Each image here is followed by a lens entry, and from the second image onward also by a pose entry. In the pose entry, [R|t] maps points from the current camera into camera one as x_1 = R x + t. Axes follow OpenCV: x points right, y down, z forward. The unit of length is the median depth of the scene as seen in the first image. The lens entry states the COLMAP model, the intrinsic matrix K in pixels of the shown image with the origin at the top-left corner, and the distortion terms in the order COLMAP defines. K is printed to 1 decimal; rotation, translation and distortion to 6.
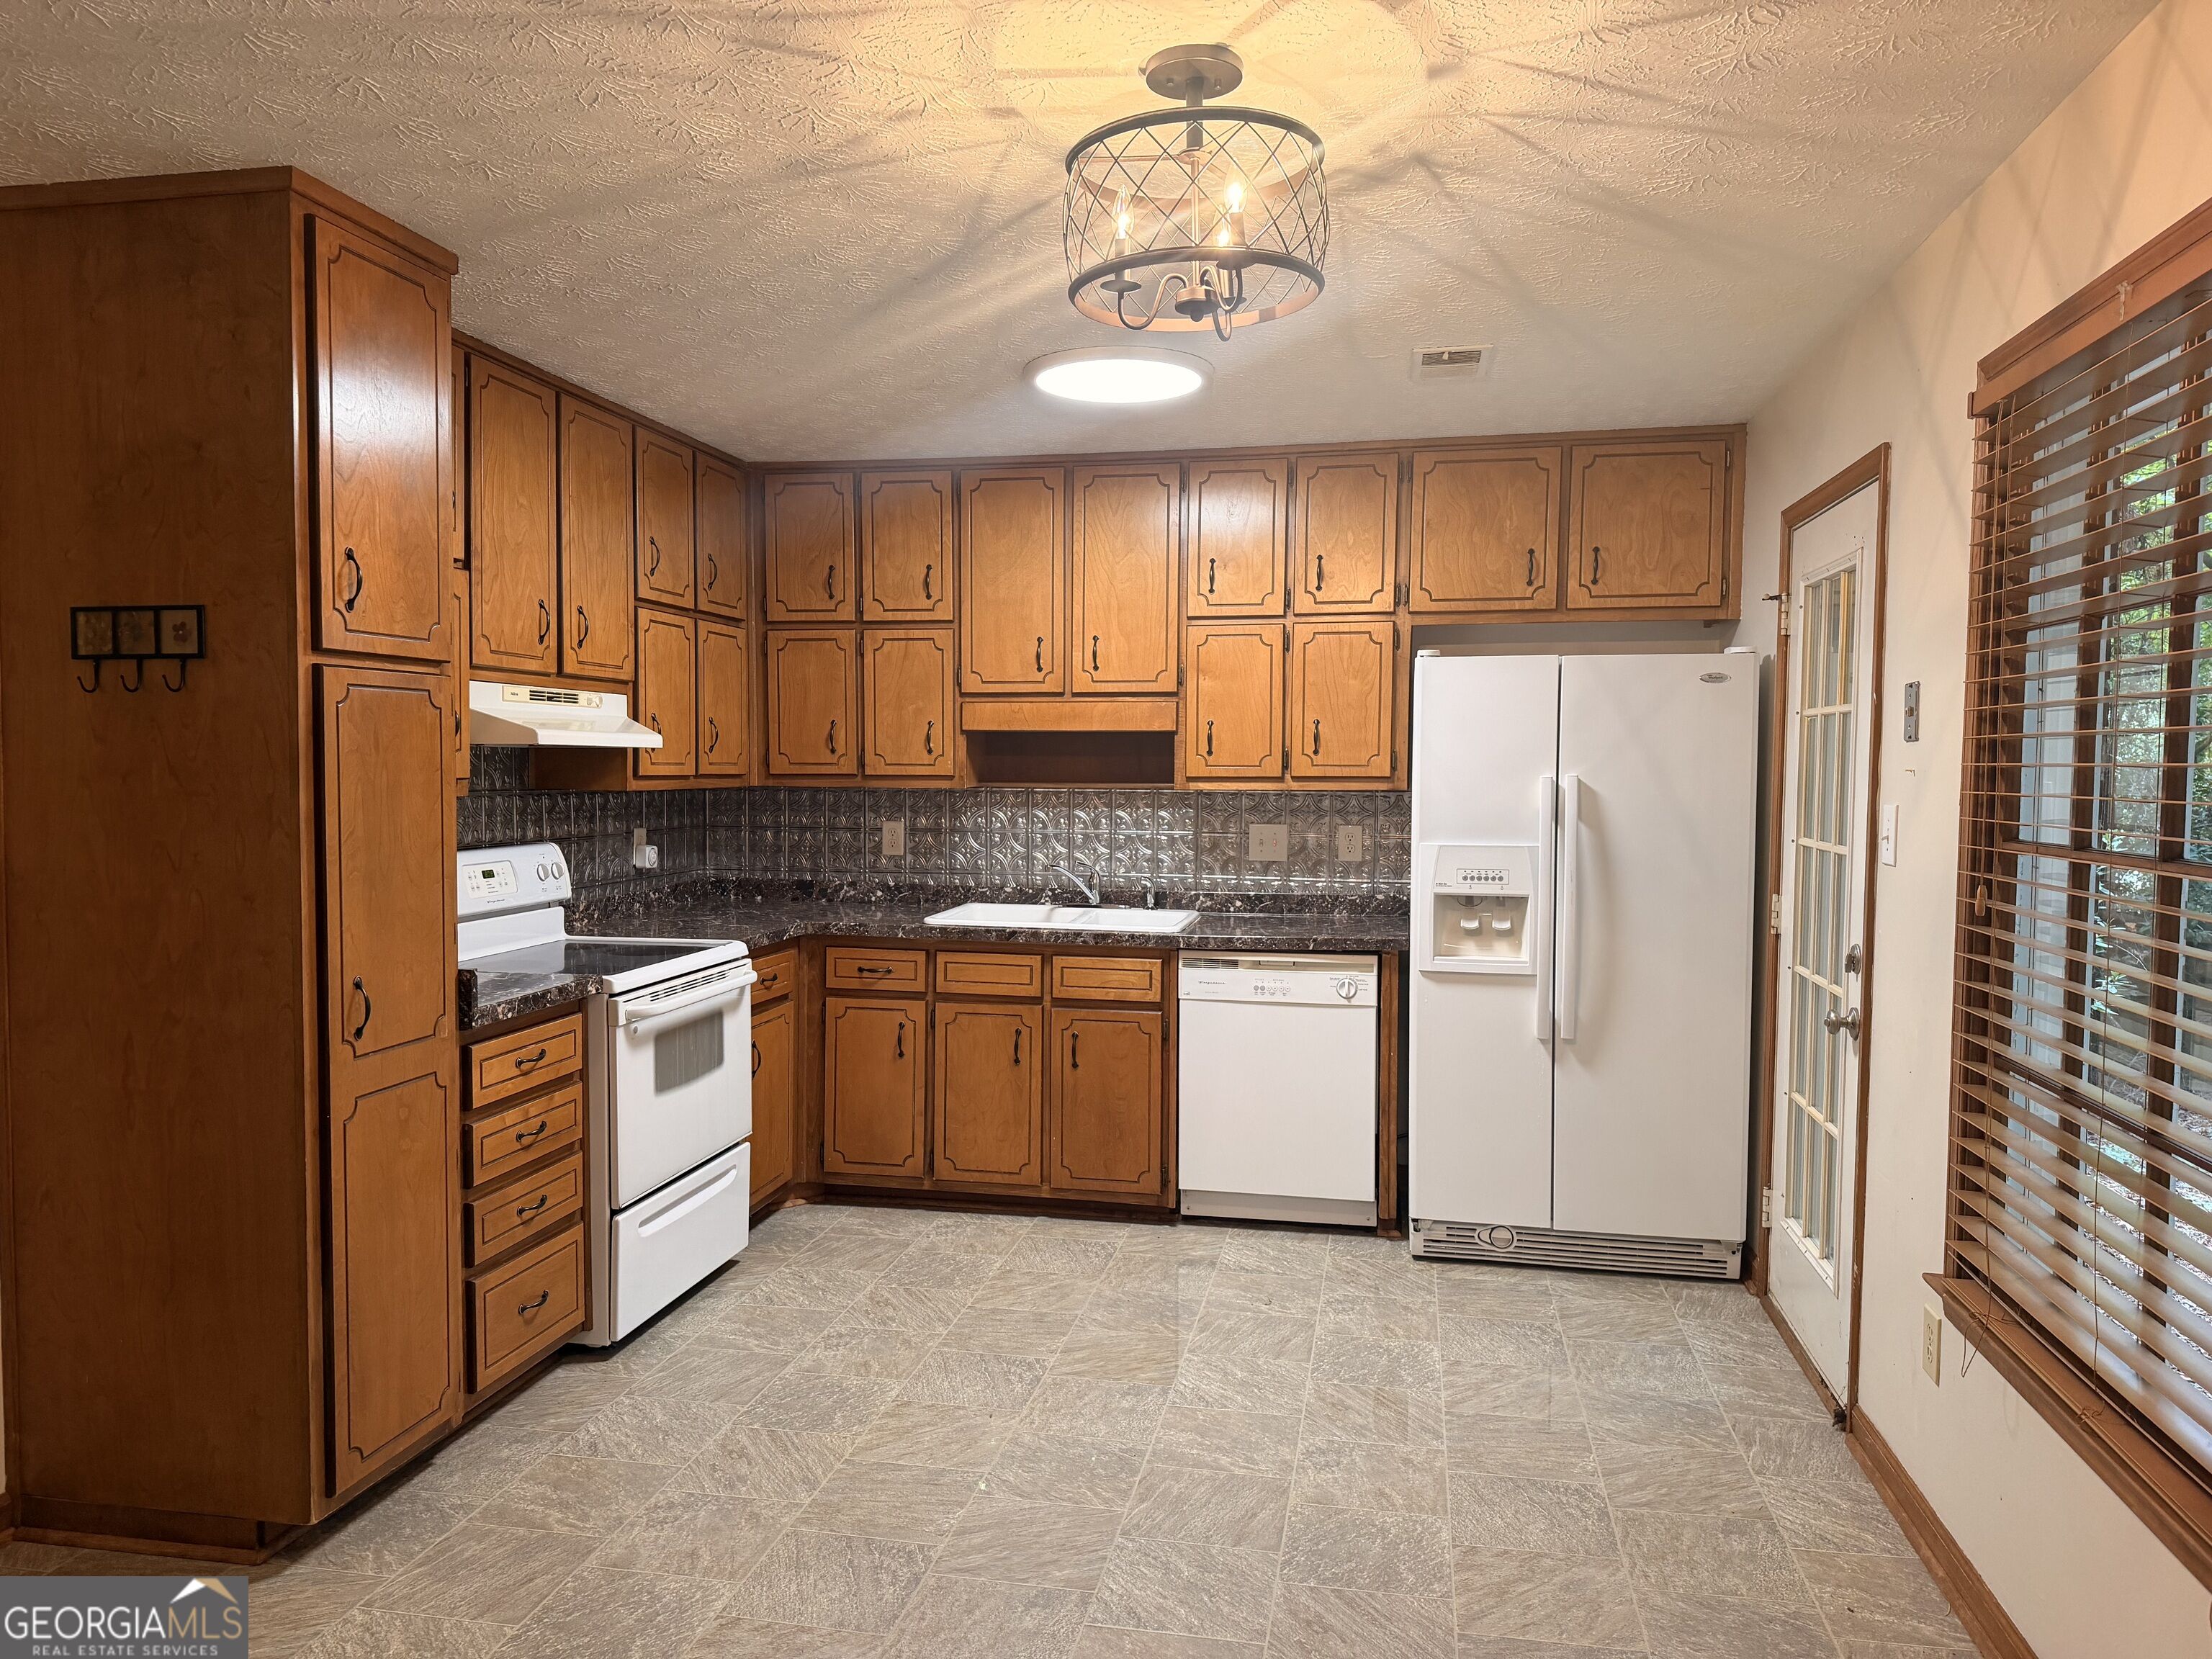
lens RADIAL K [[1535.7, 0, 1103.8], [0, 1535.7, 836.0], [0, 0, 1]] dist [0.161399, -0.304488]
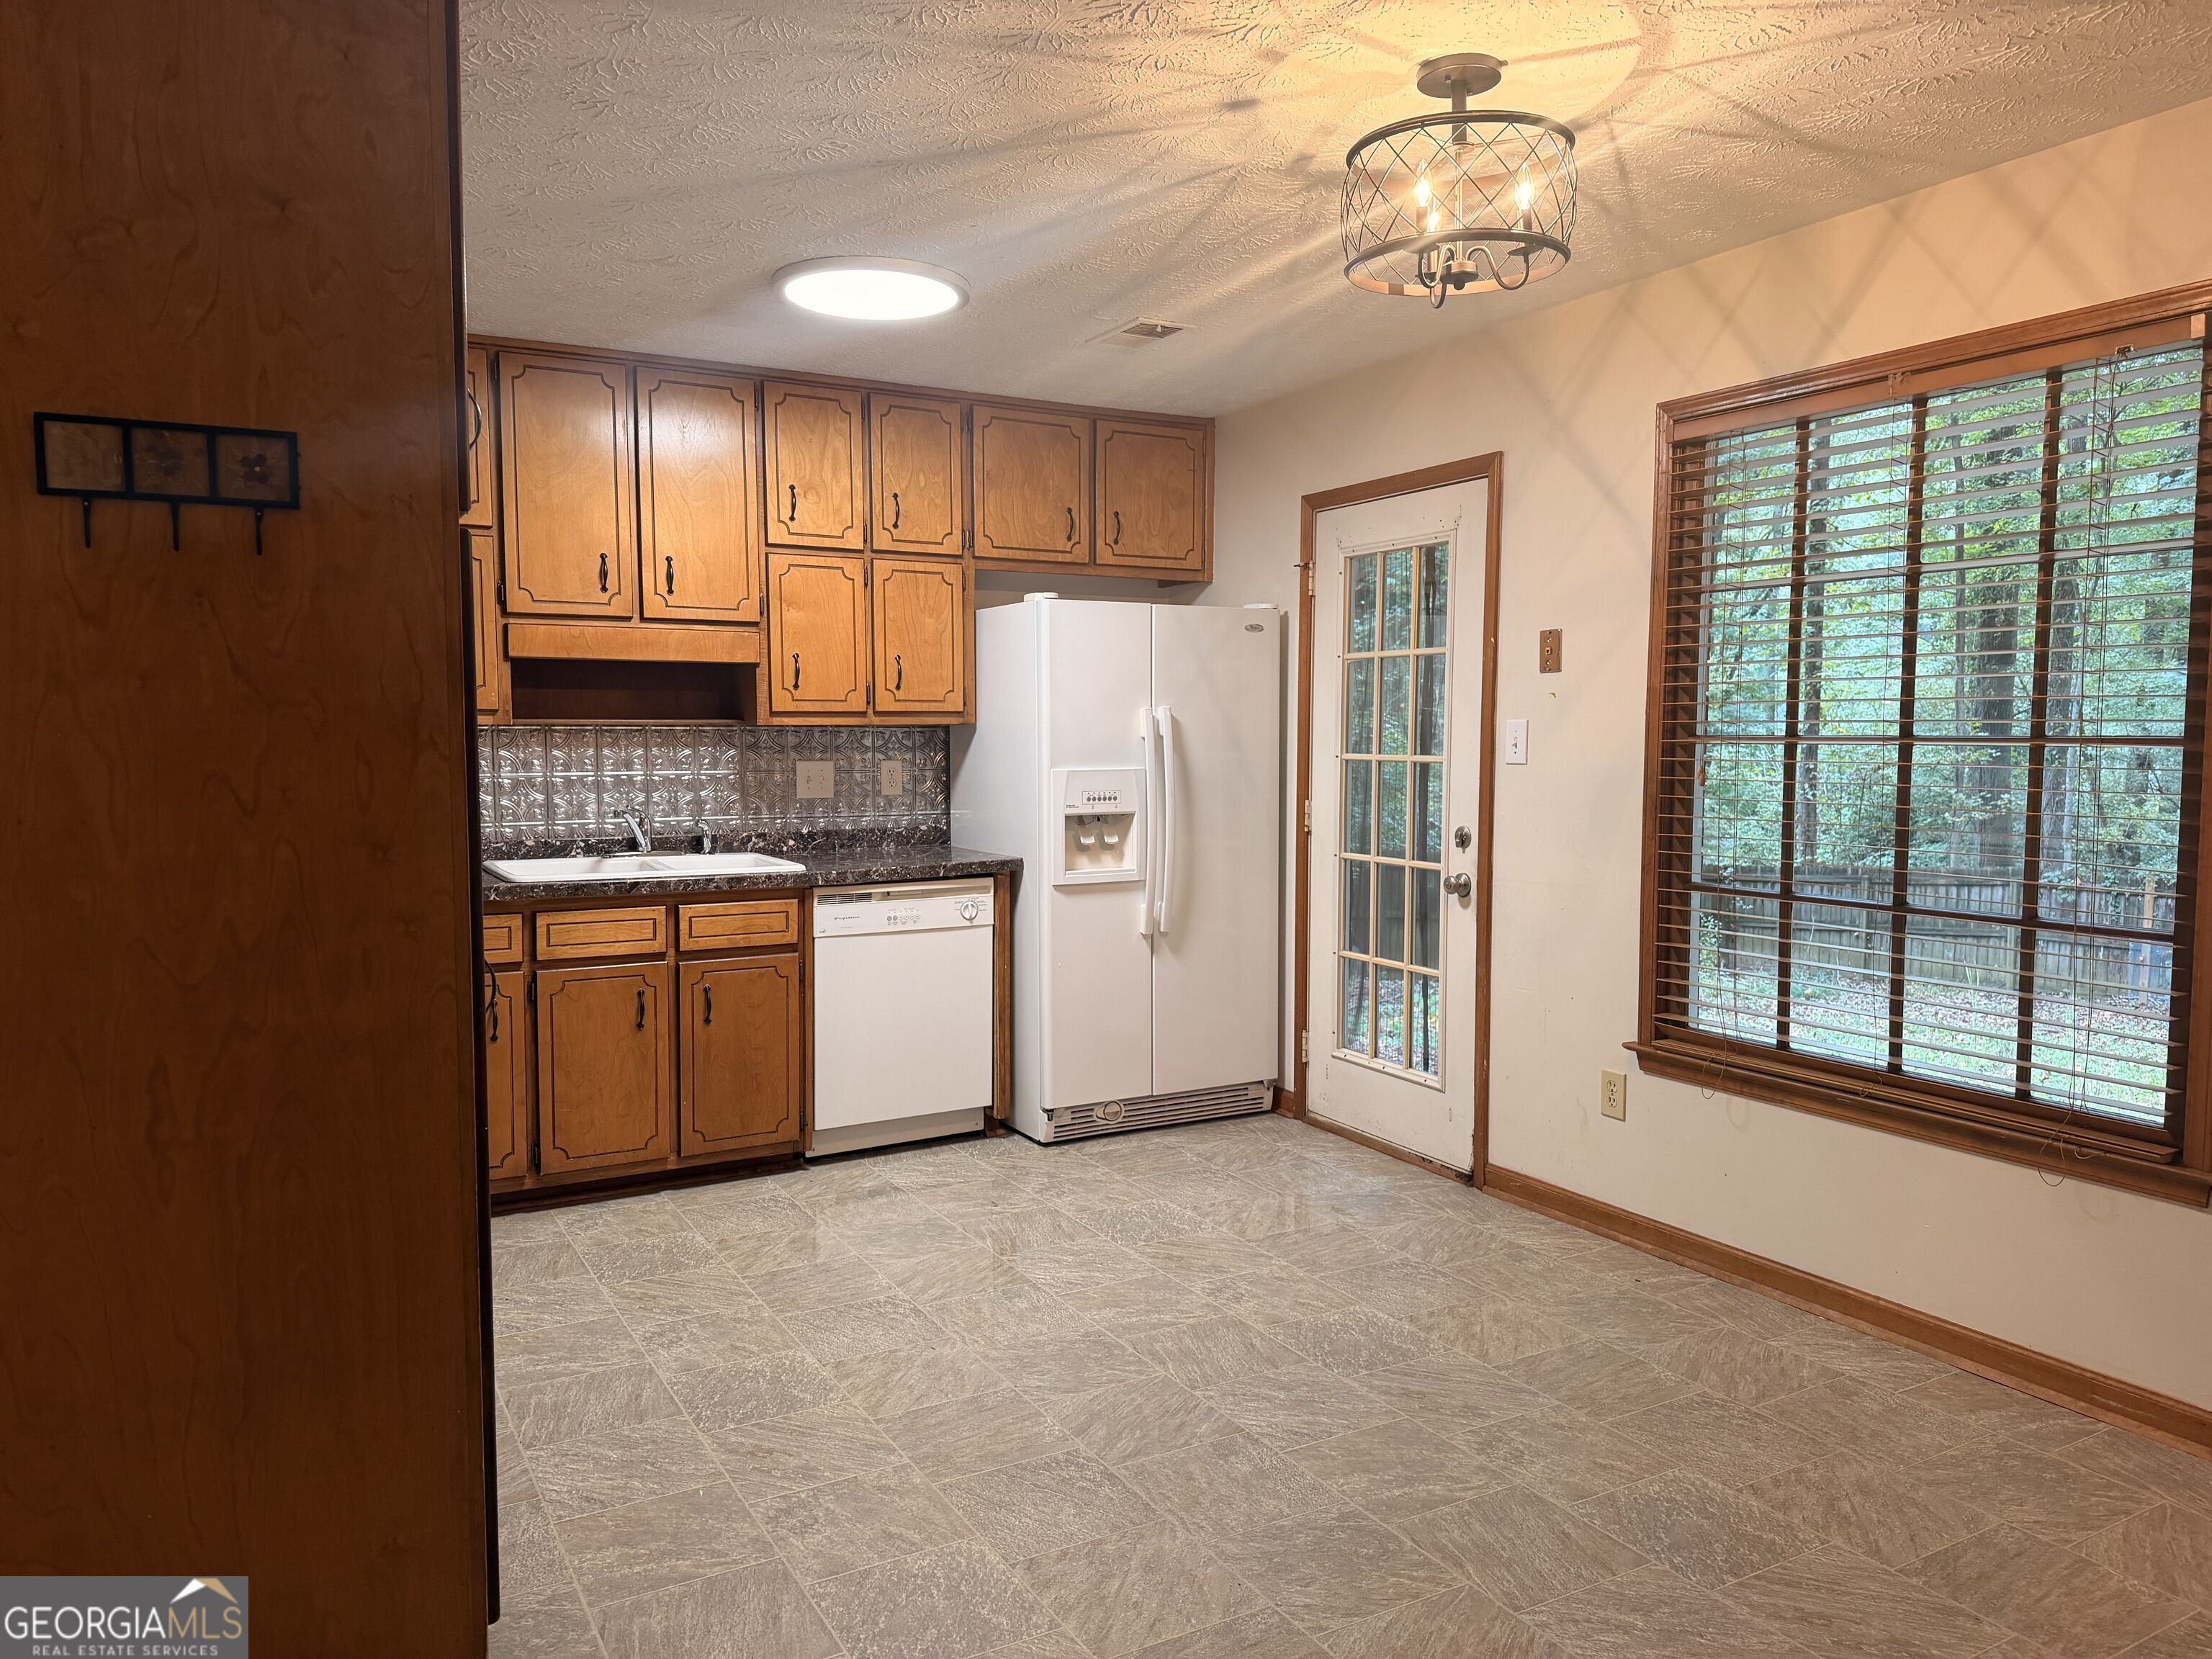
lens RADIAL K [[1538.6, 0, 1112.7], [0, 1538.6, 838.3], [0, 0, 1]] dist [0.188848, -0.304573]
pose [[0.759603, -0.053891, 0.648150, -0.443503], [0.037495, 0.998532, 0.039082, 0.011446], [-0.649305, -0.005384, 0.760509, 0.127938]]
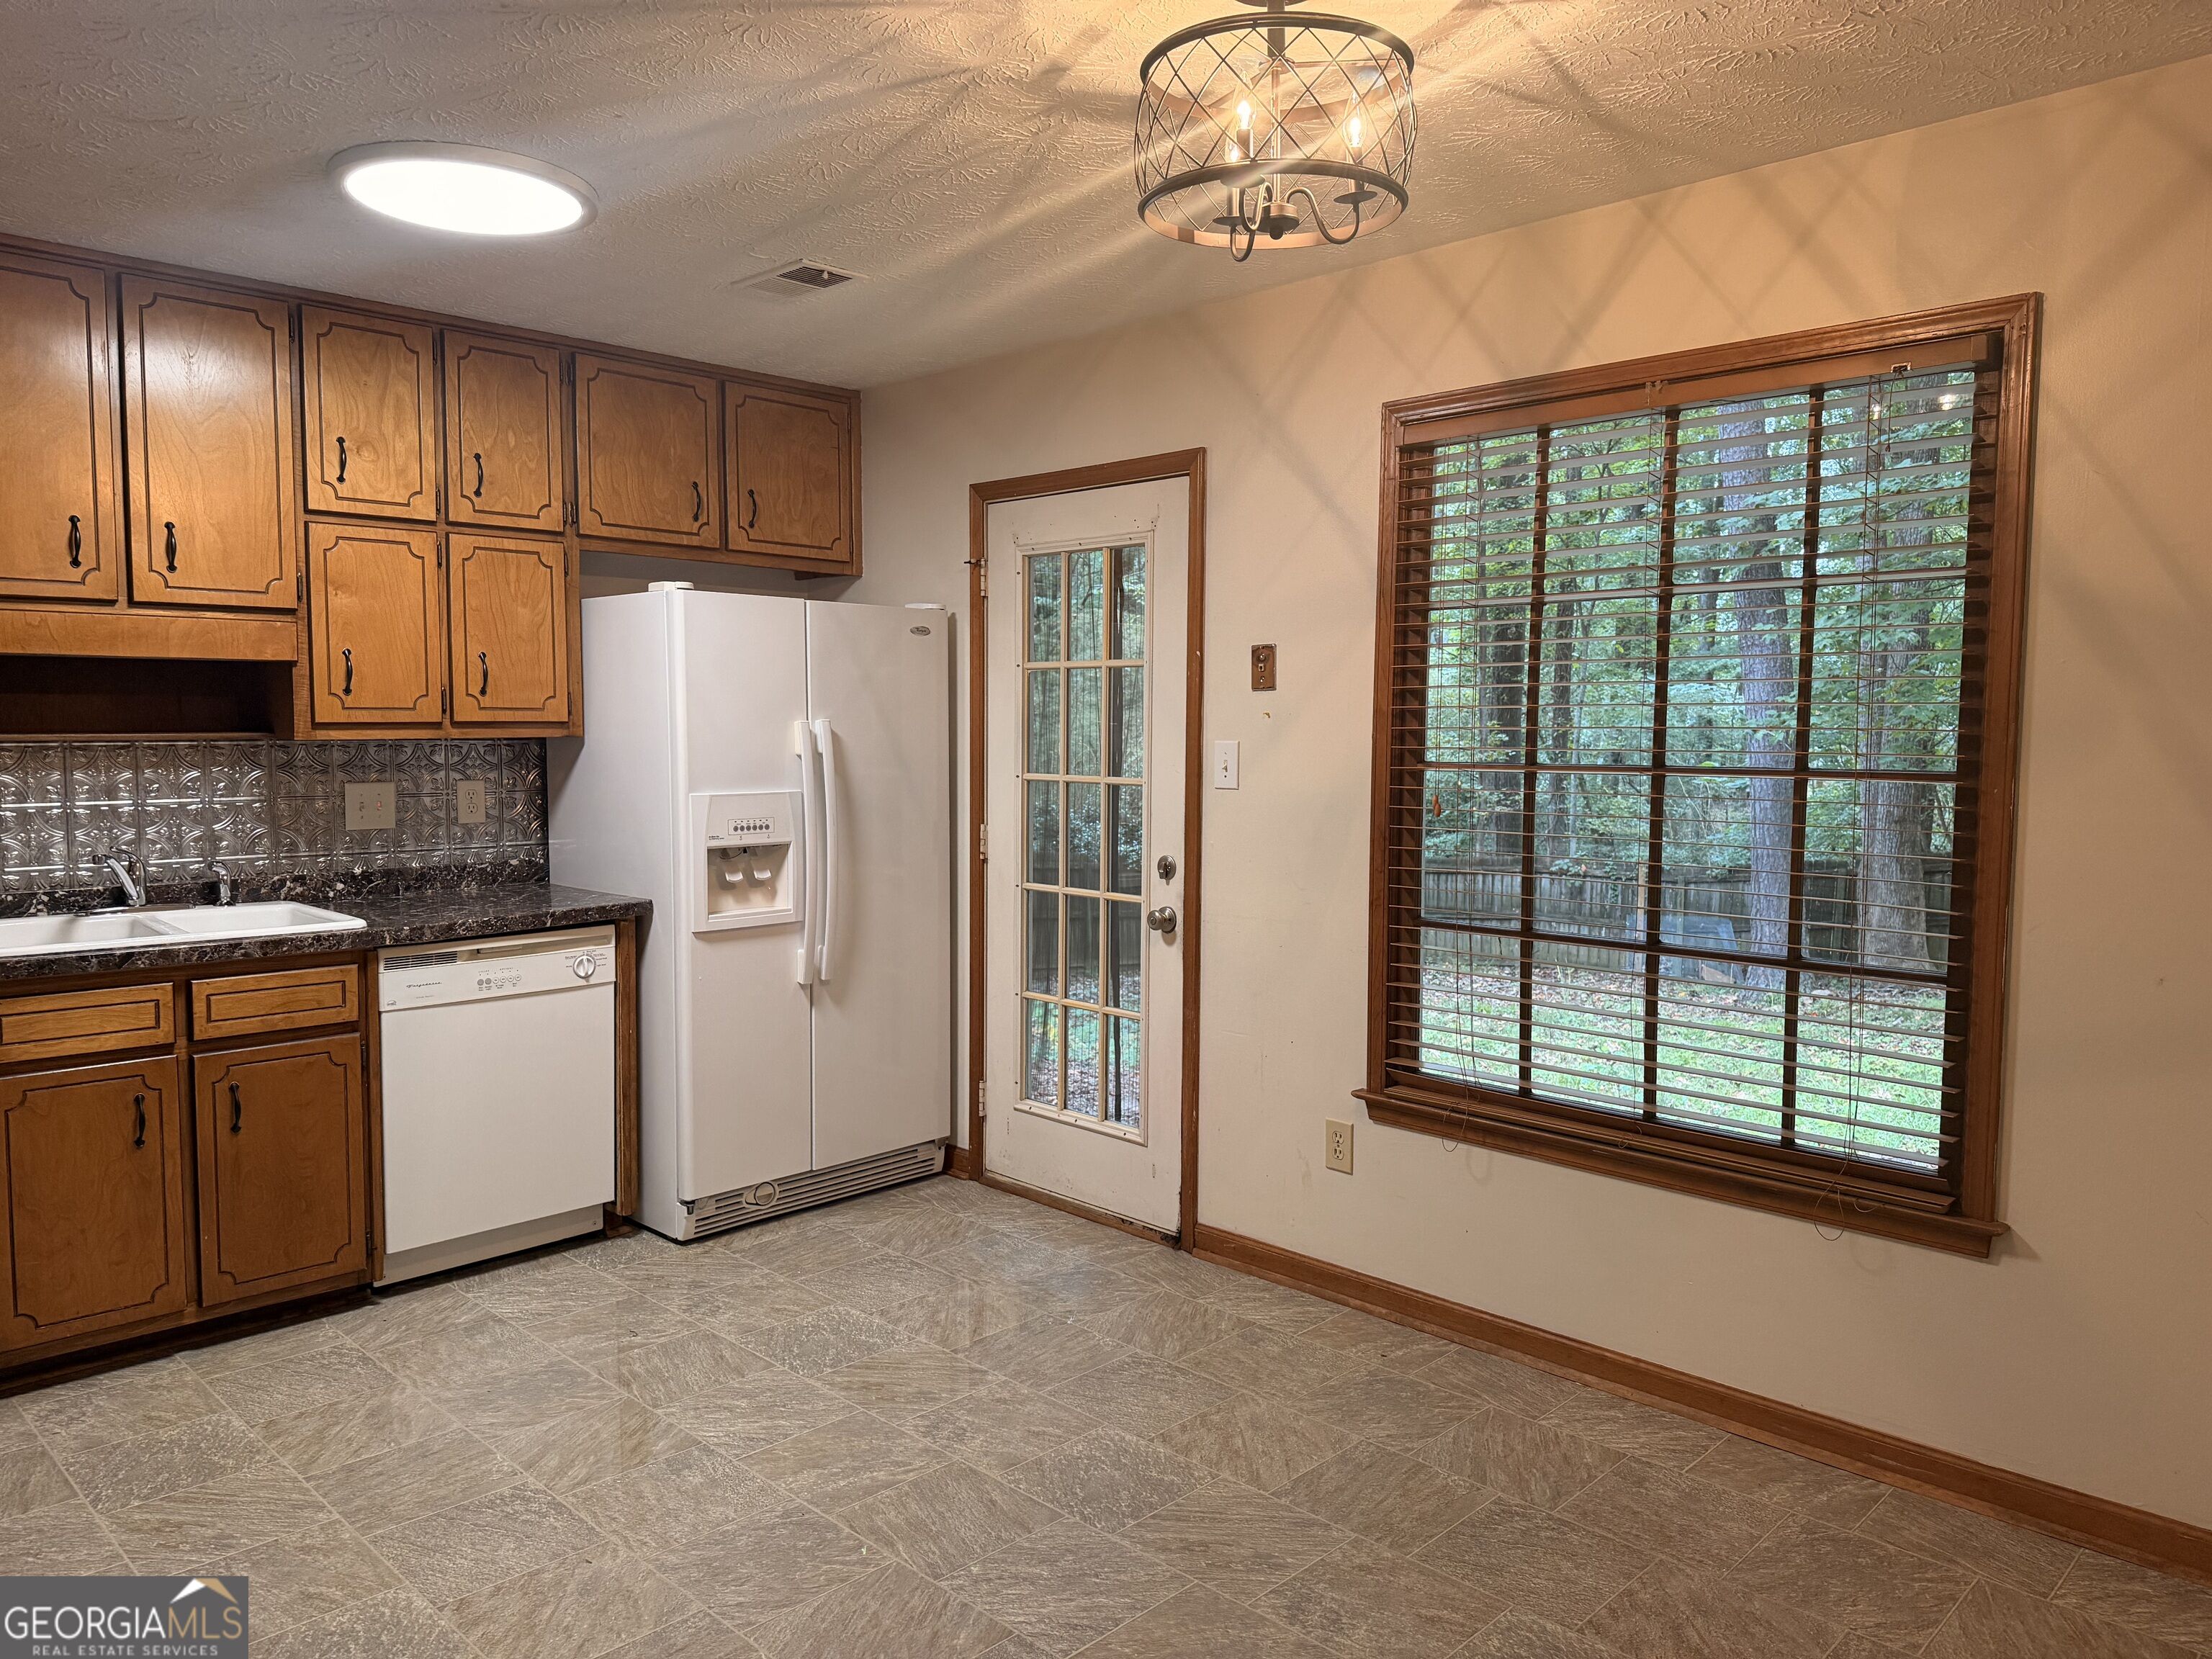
lens RADIAL K [[1535.7, 0, 1103.8], [0, 1535.7, 836.0], [0, 0, 1]] dist [0.161399, -0.304488]
pose [[0.553970, -0.065909, 0.829924, -0.395726], [0.039814, 0.997818, 0.052667, -0.008681], [-0.831584, 0.003866, 0.555385, 0.265393]]
